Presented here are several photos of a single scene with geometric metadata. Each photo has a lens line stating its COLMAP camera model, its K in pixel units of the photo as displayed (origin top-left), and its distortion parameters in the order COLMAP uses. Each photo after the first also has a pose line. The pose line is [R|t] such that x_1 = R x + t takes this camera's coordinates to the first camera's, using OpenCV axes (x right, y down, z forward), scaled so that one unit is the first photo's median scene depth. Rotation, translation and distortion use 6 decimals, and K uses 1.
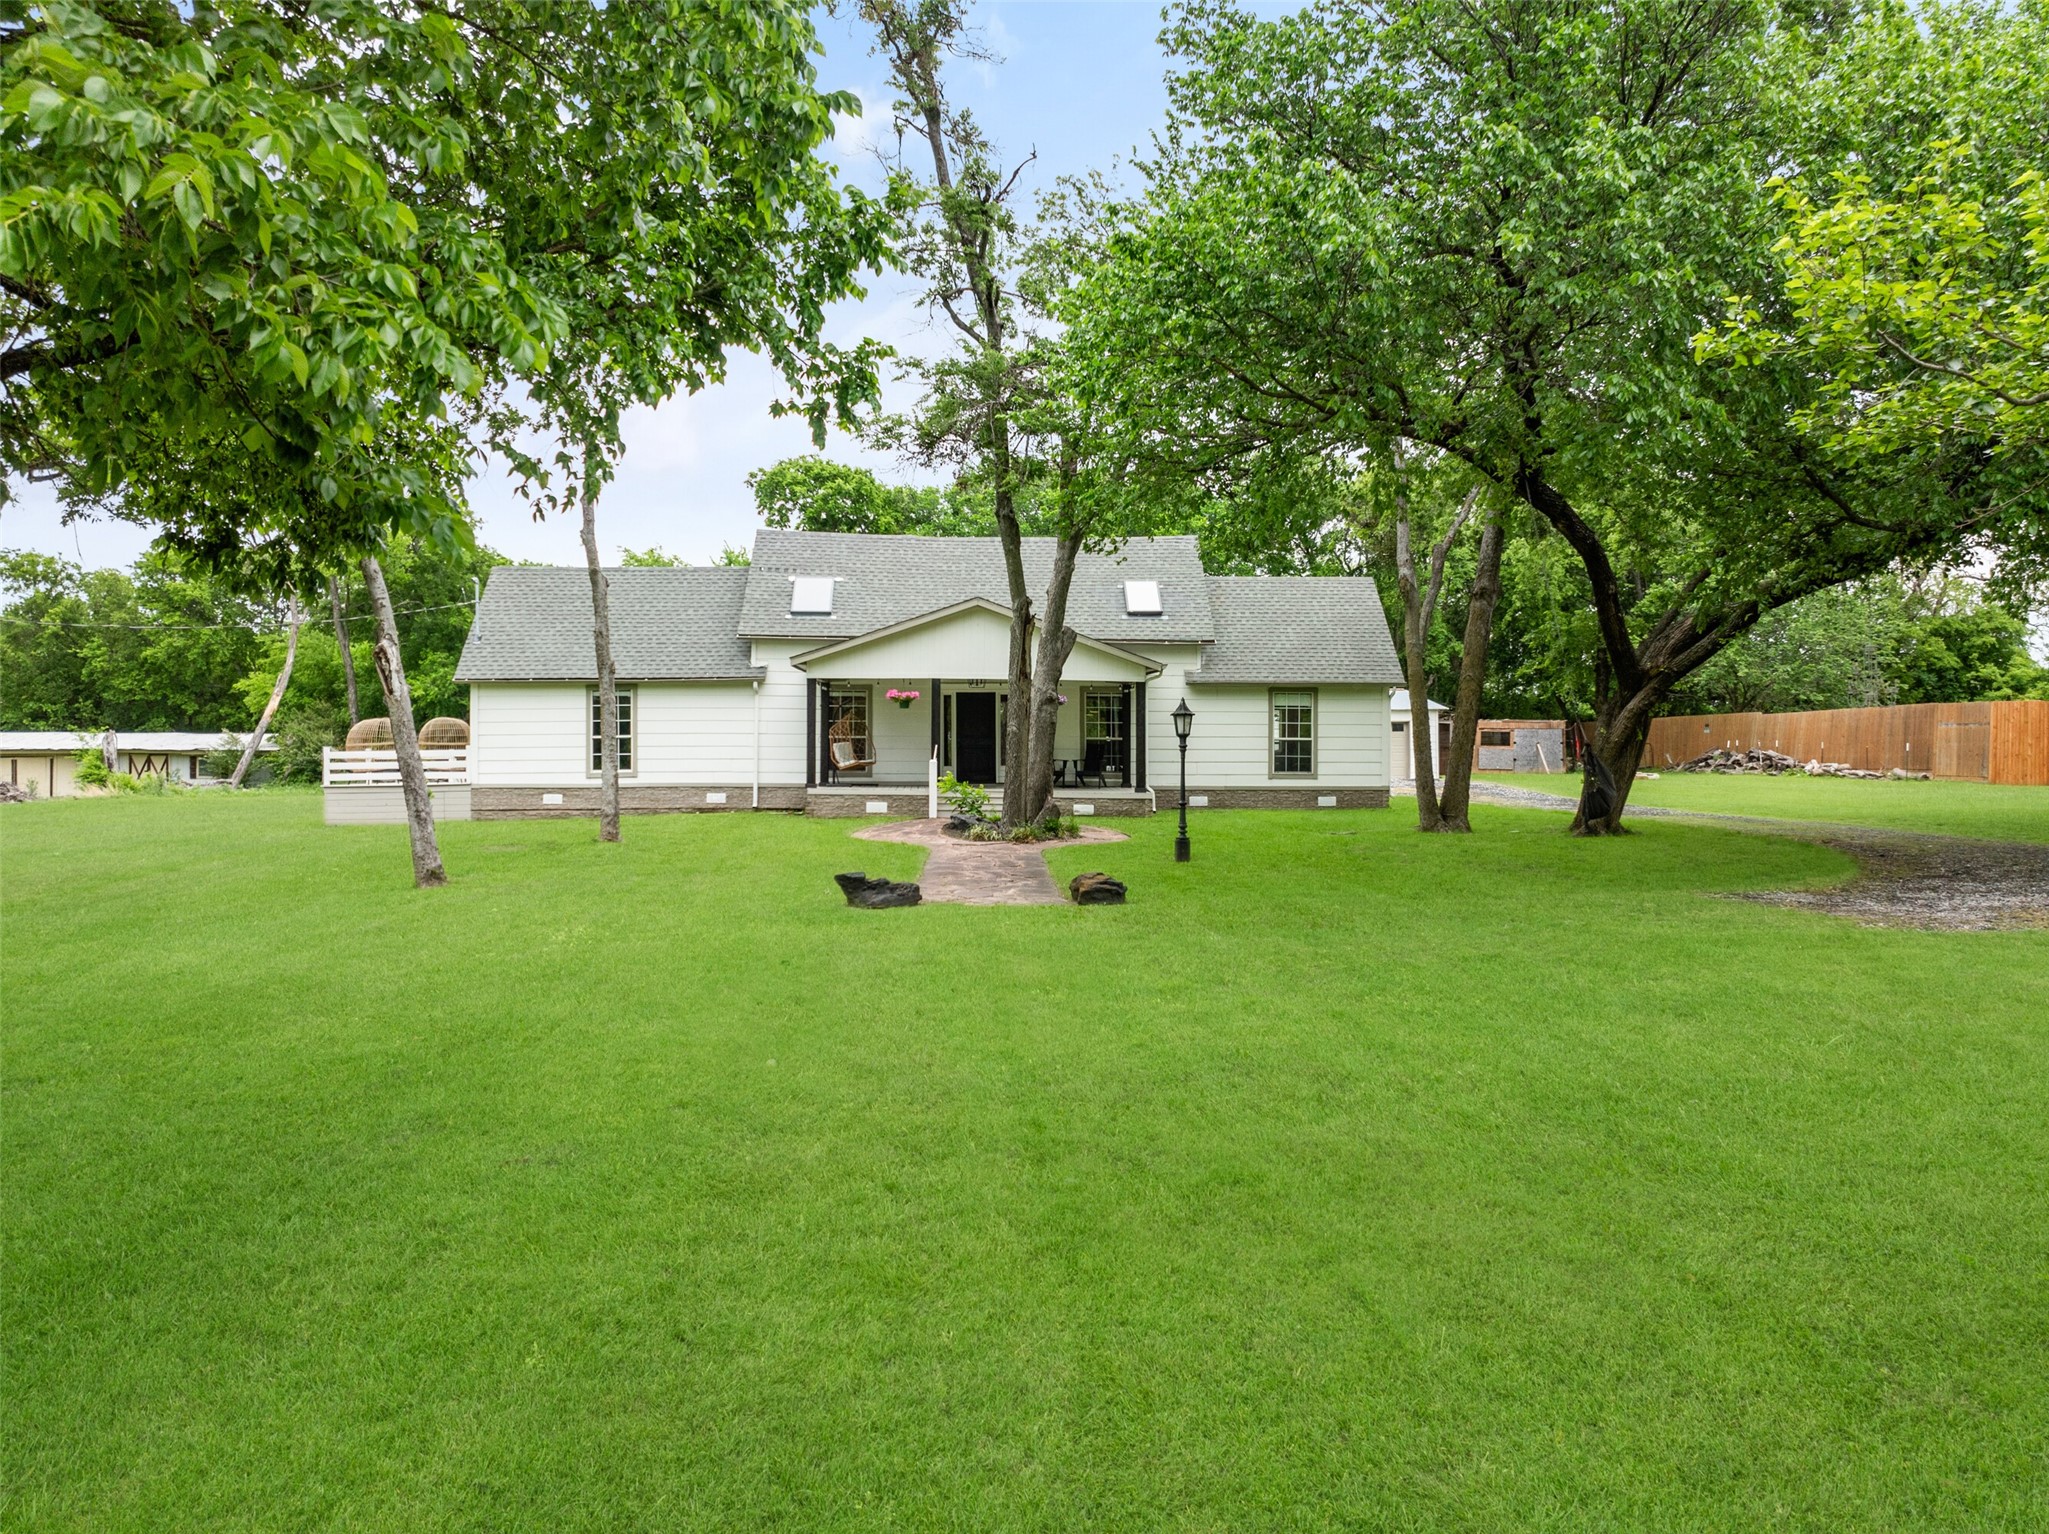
lens RADIAL K [[1429.5, 0, 1032.3], [0, 1429.5, 776.7], [0, 0, 1]] dist [-0.038939, 0.000432]
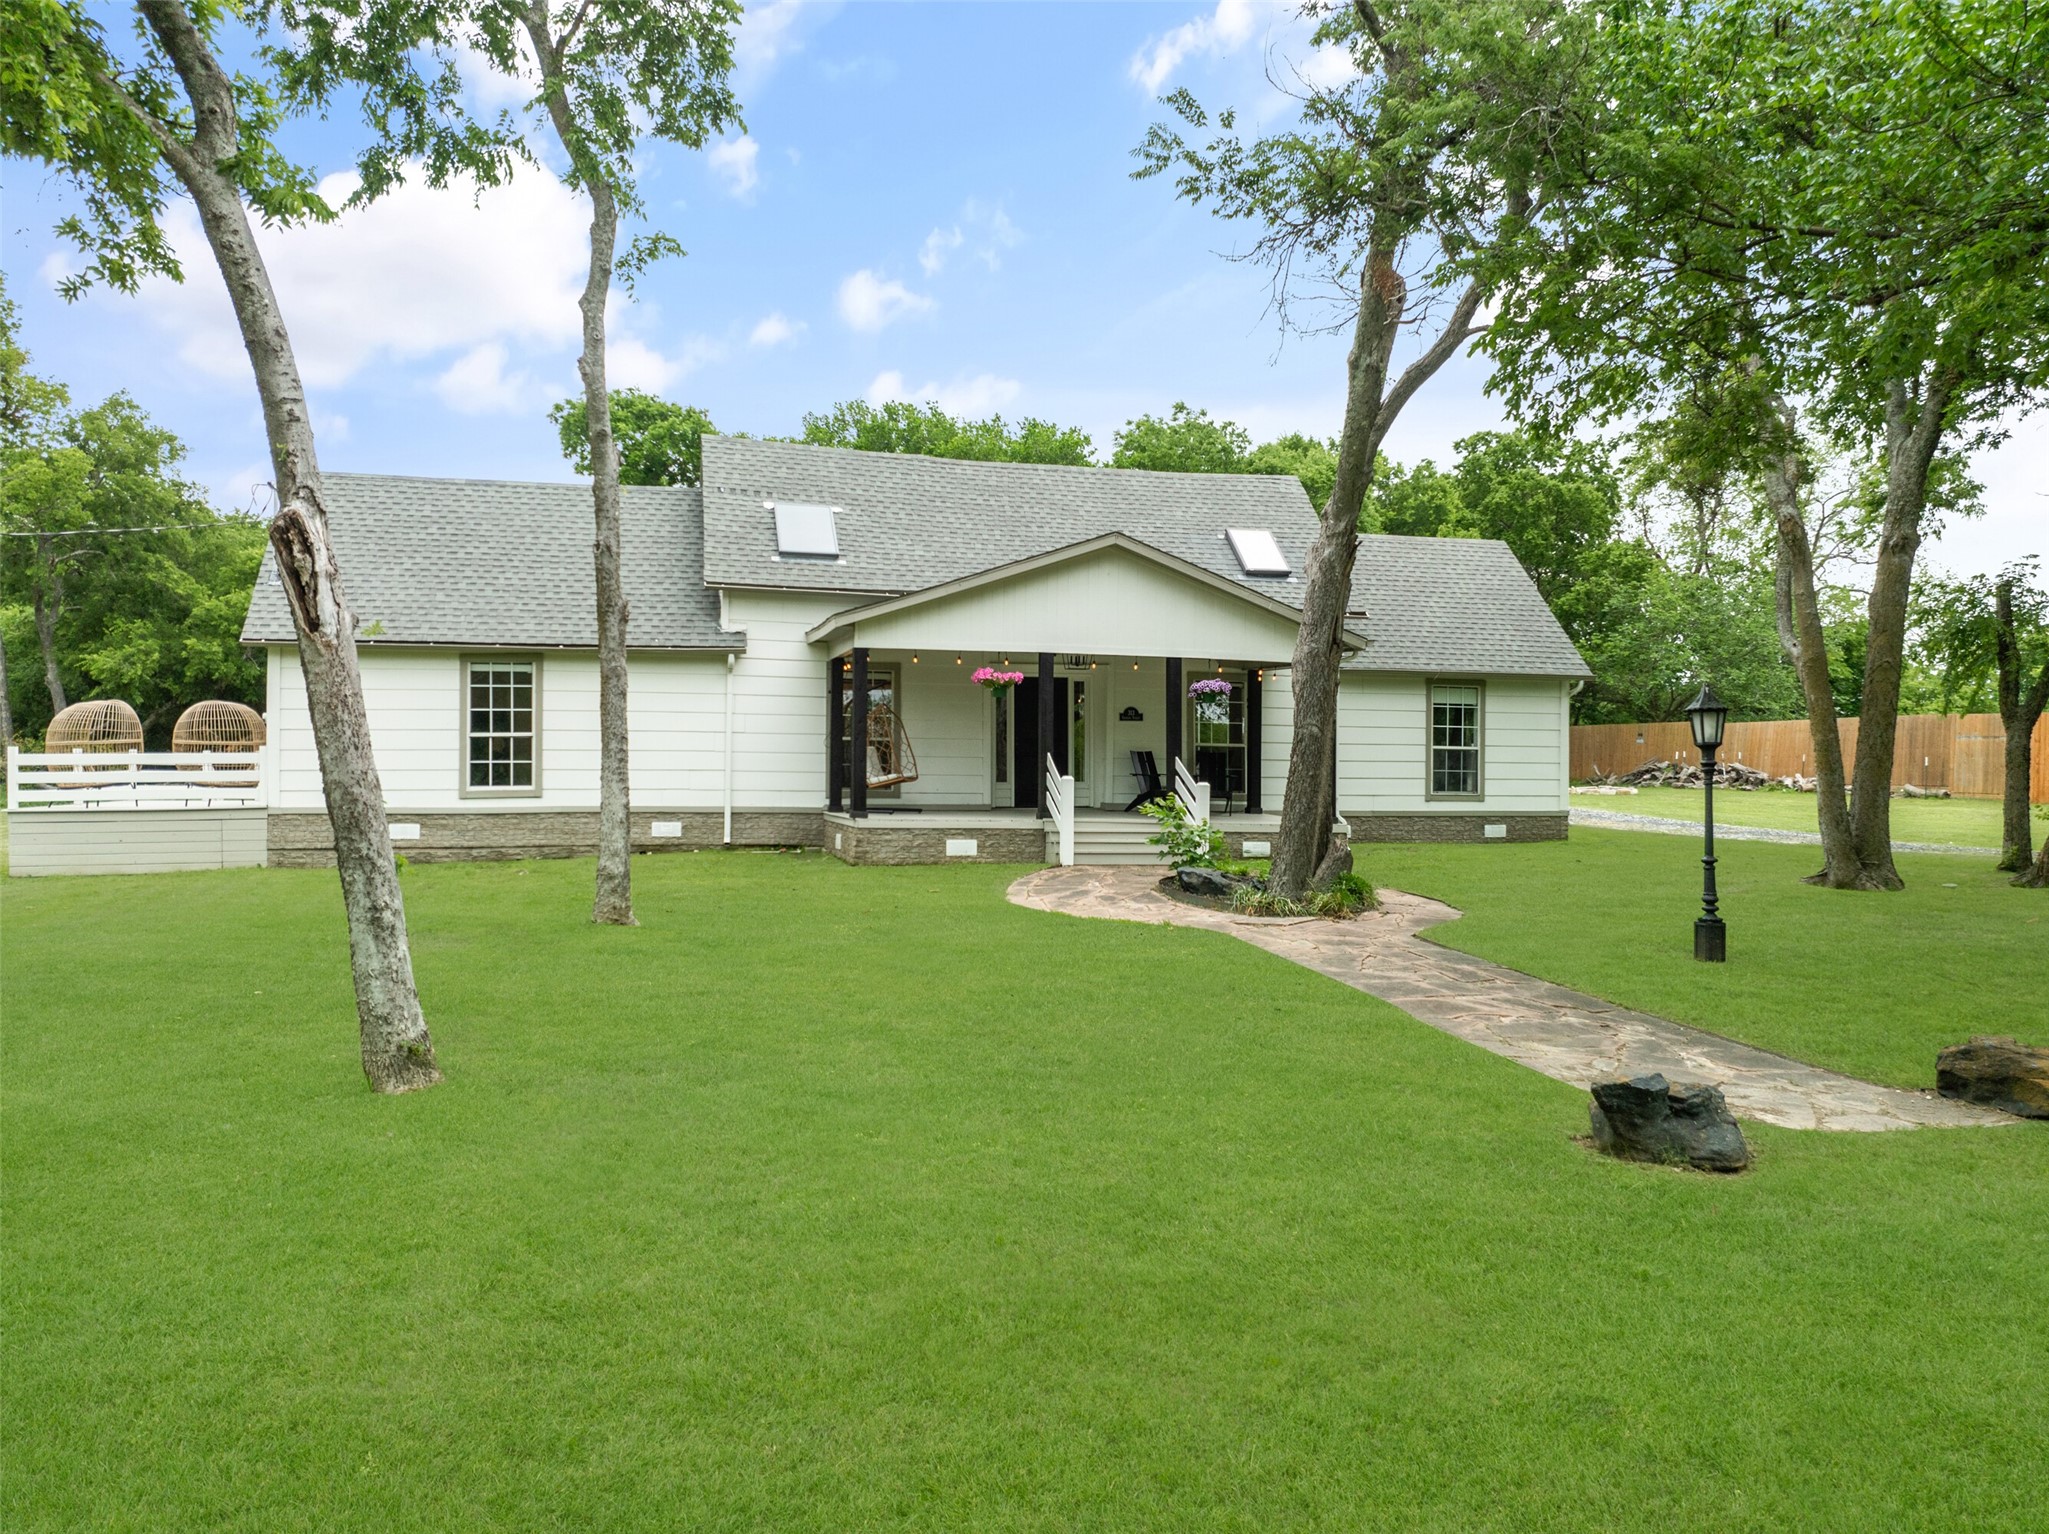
lens RADIAL K [[1429.5, 0, 1032.3], [0, 1429.5, 776.7], [0, 0, 1]] dist [-0.038939, 0.000432]
pose [[0.978453, 0.005436, 0.206397, -0.191736], [-0.005240, 0.999985, -0.001493, -0.009215], [-0.206402, 0.000379, 0.978467, 0.319641]]
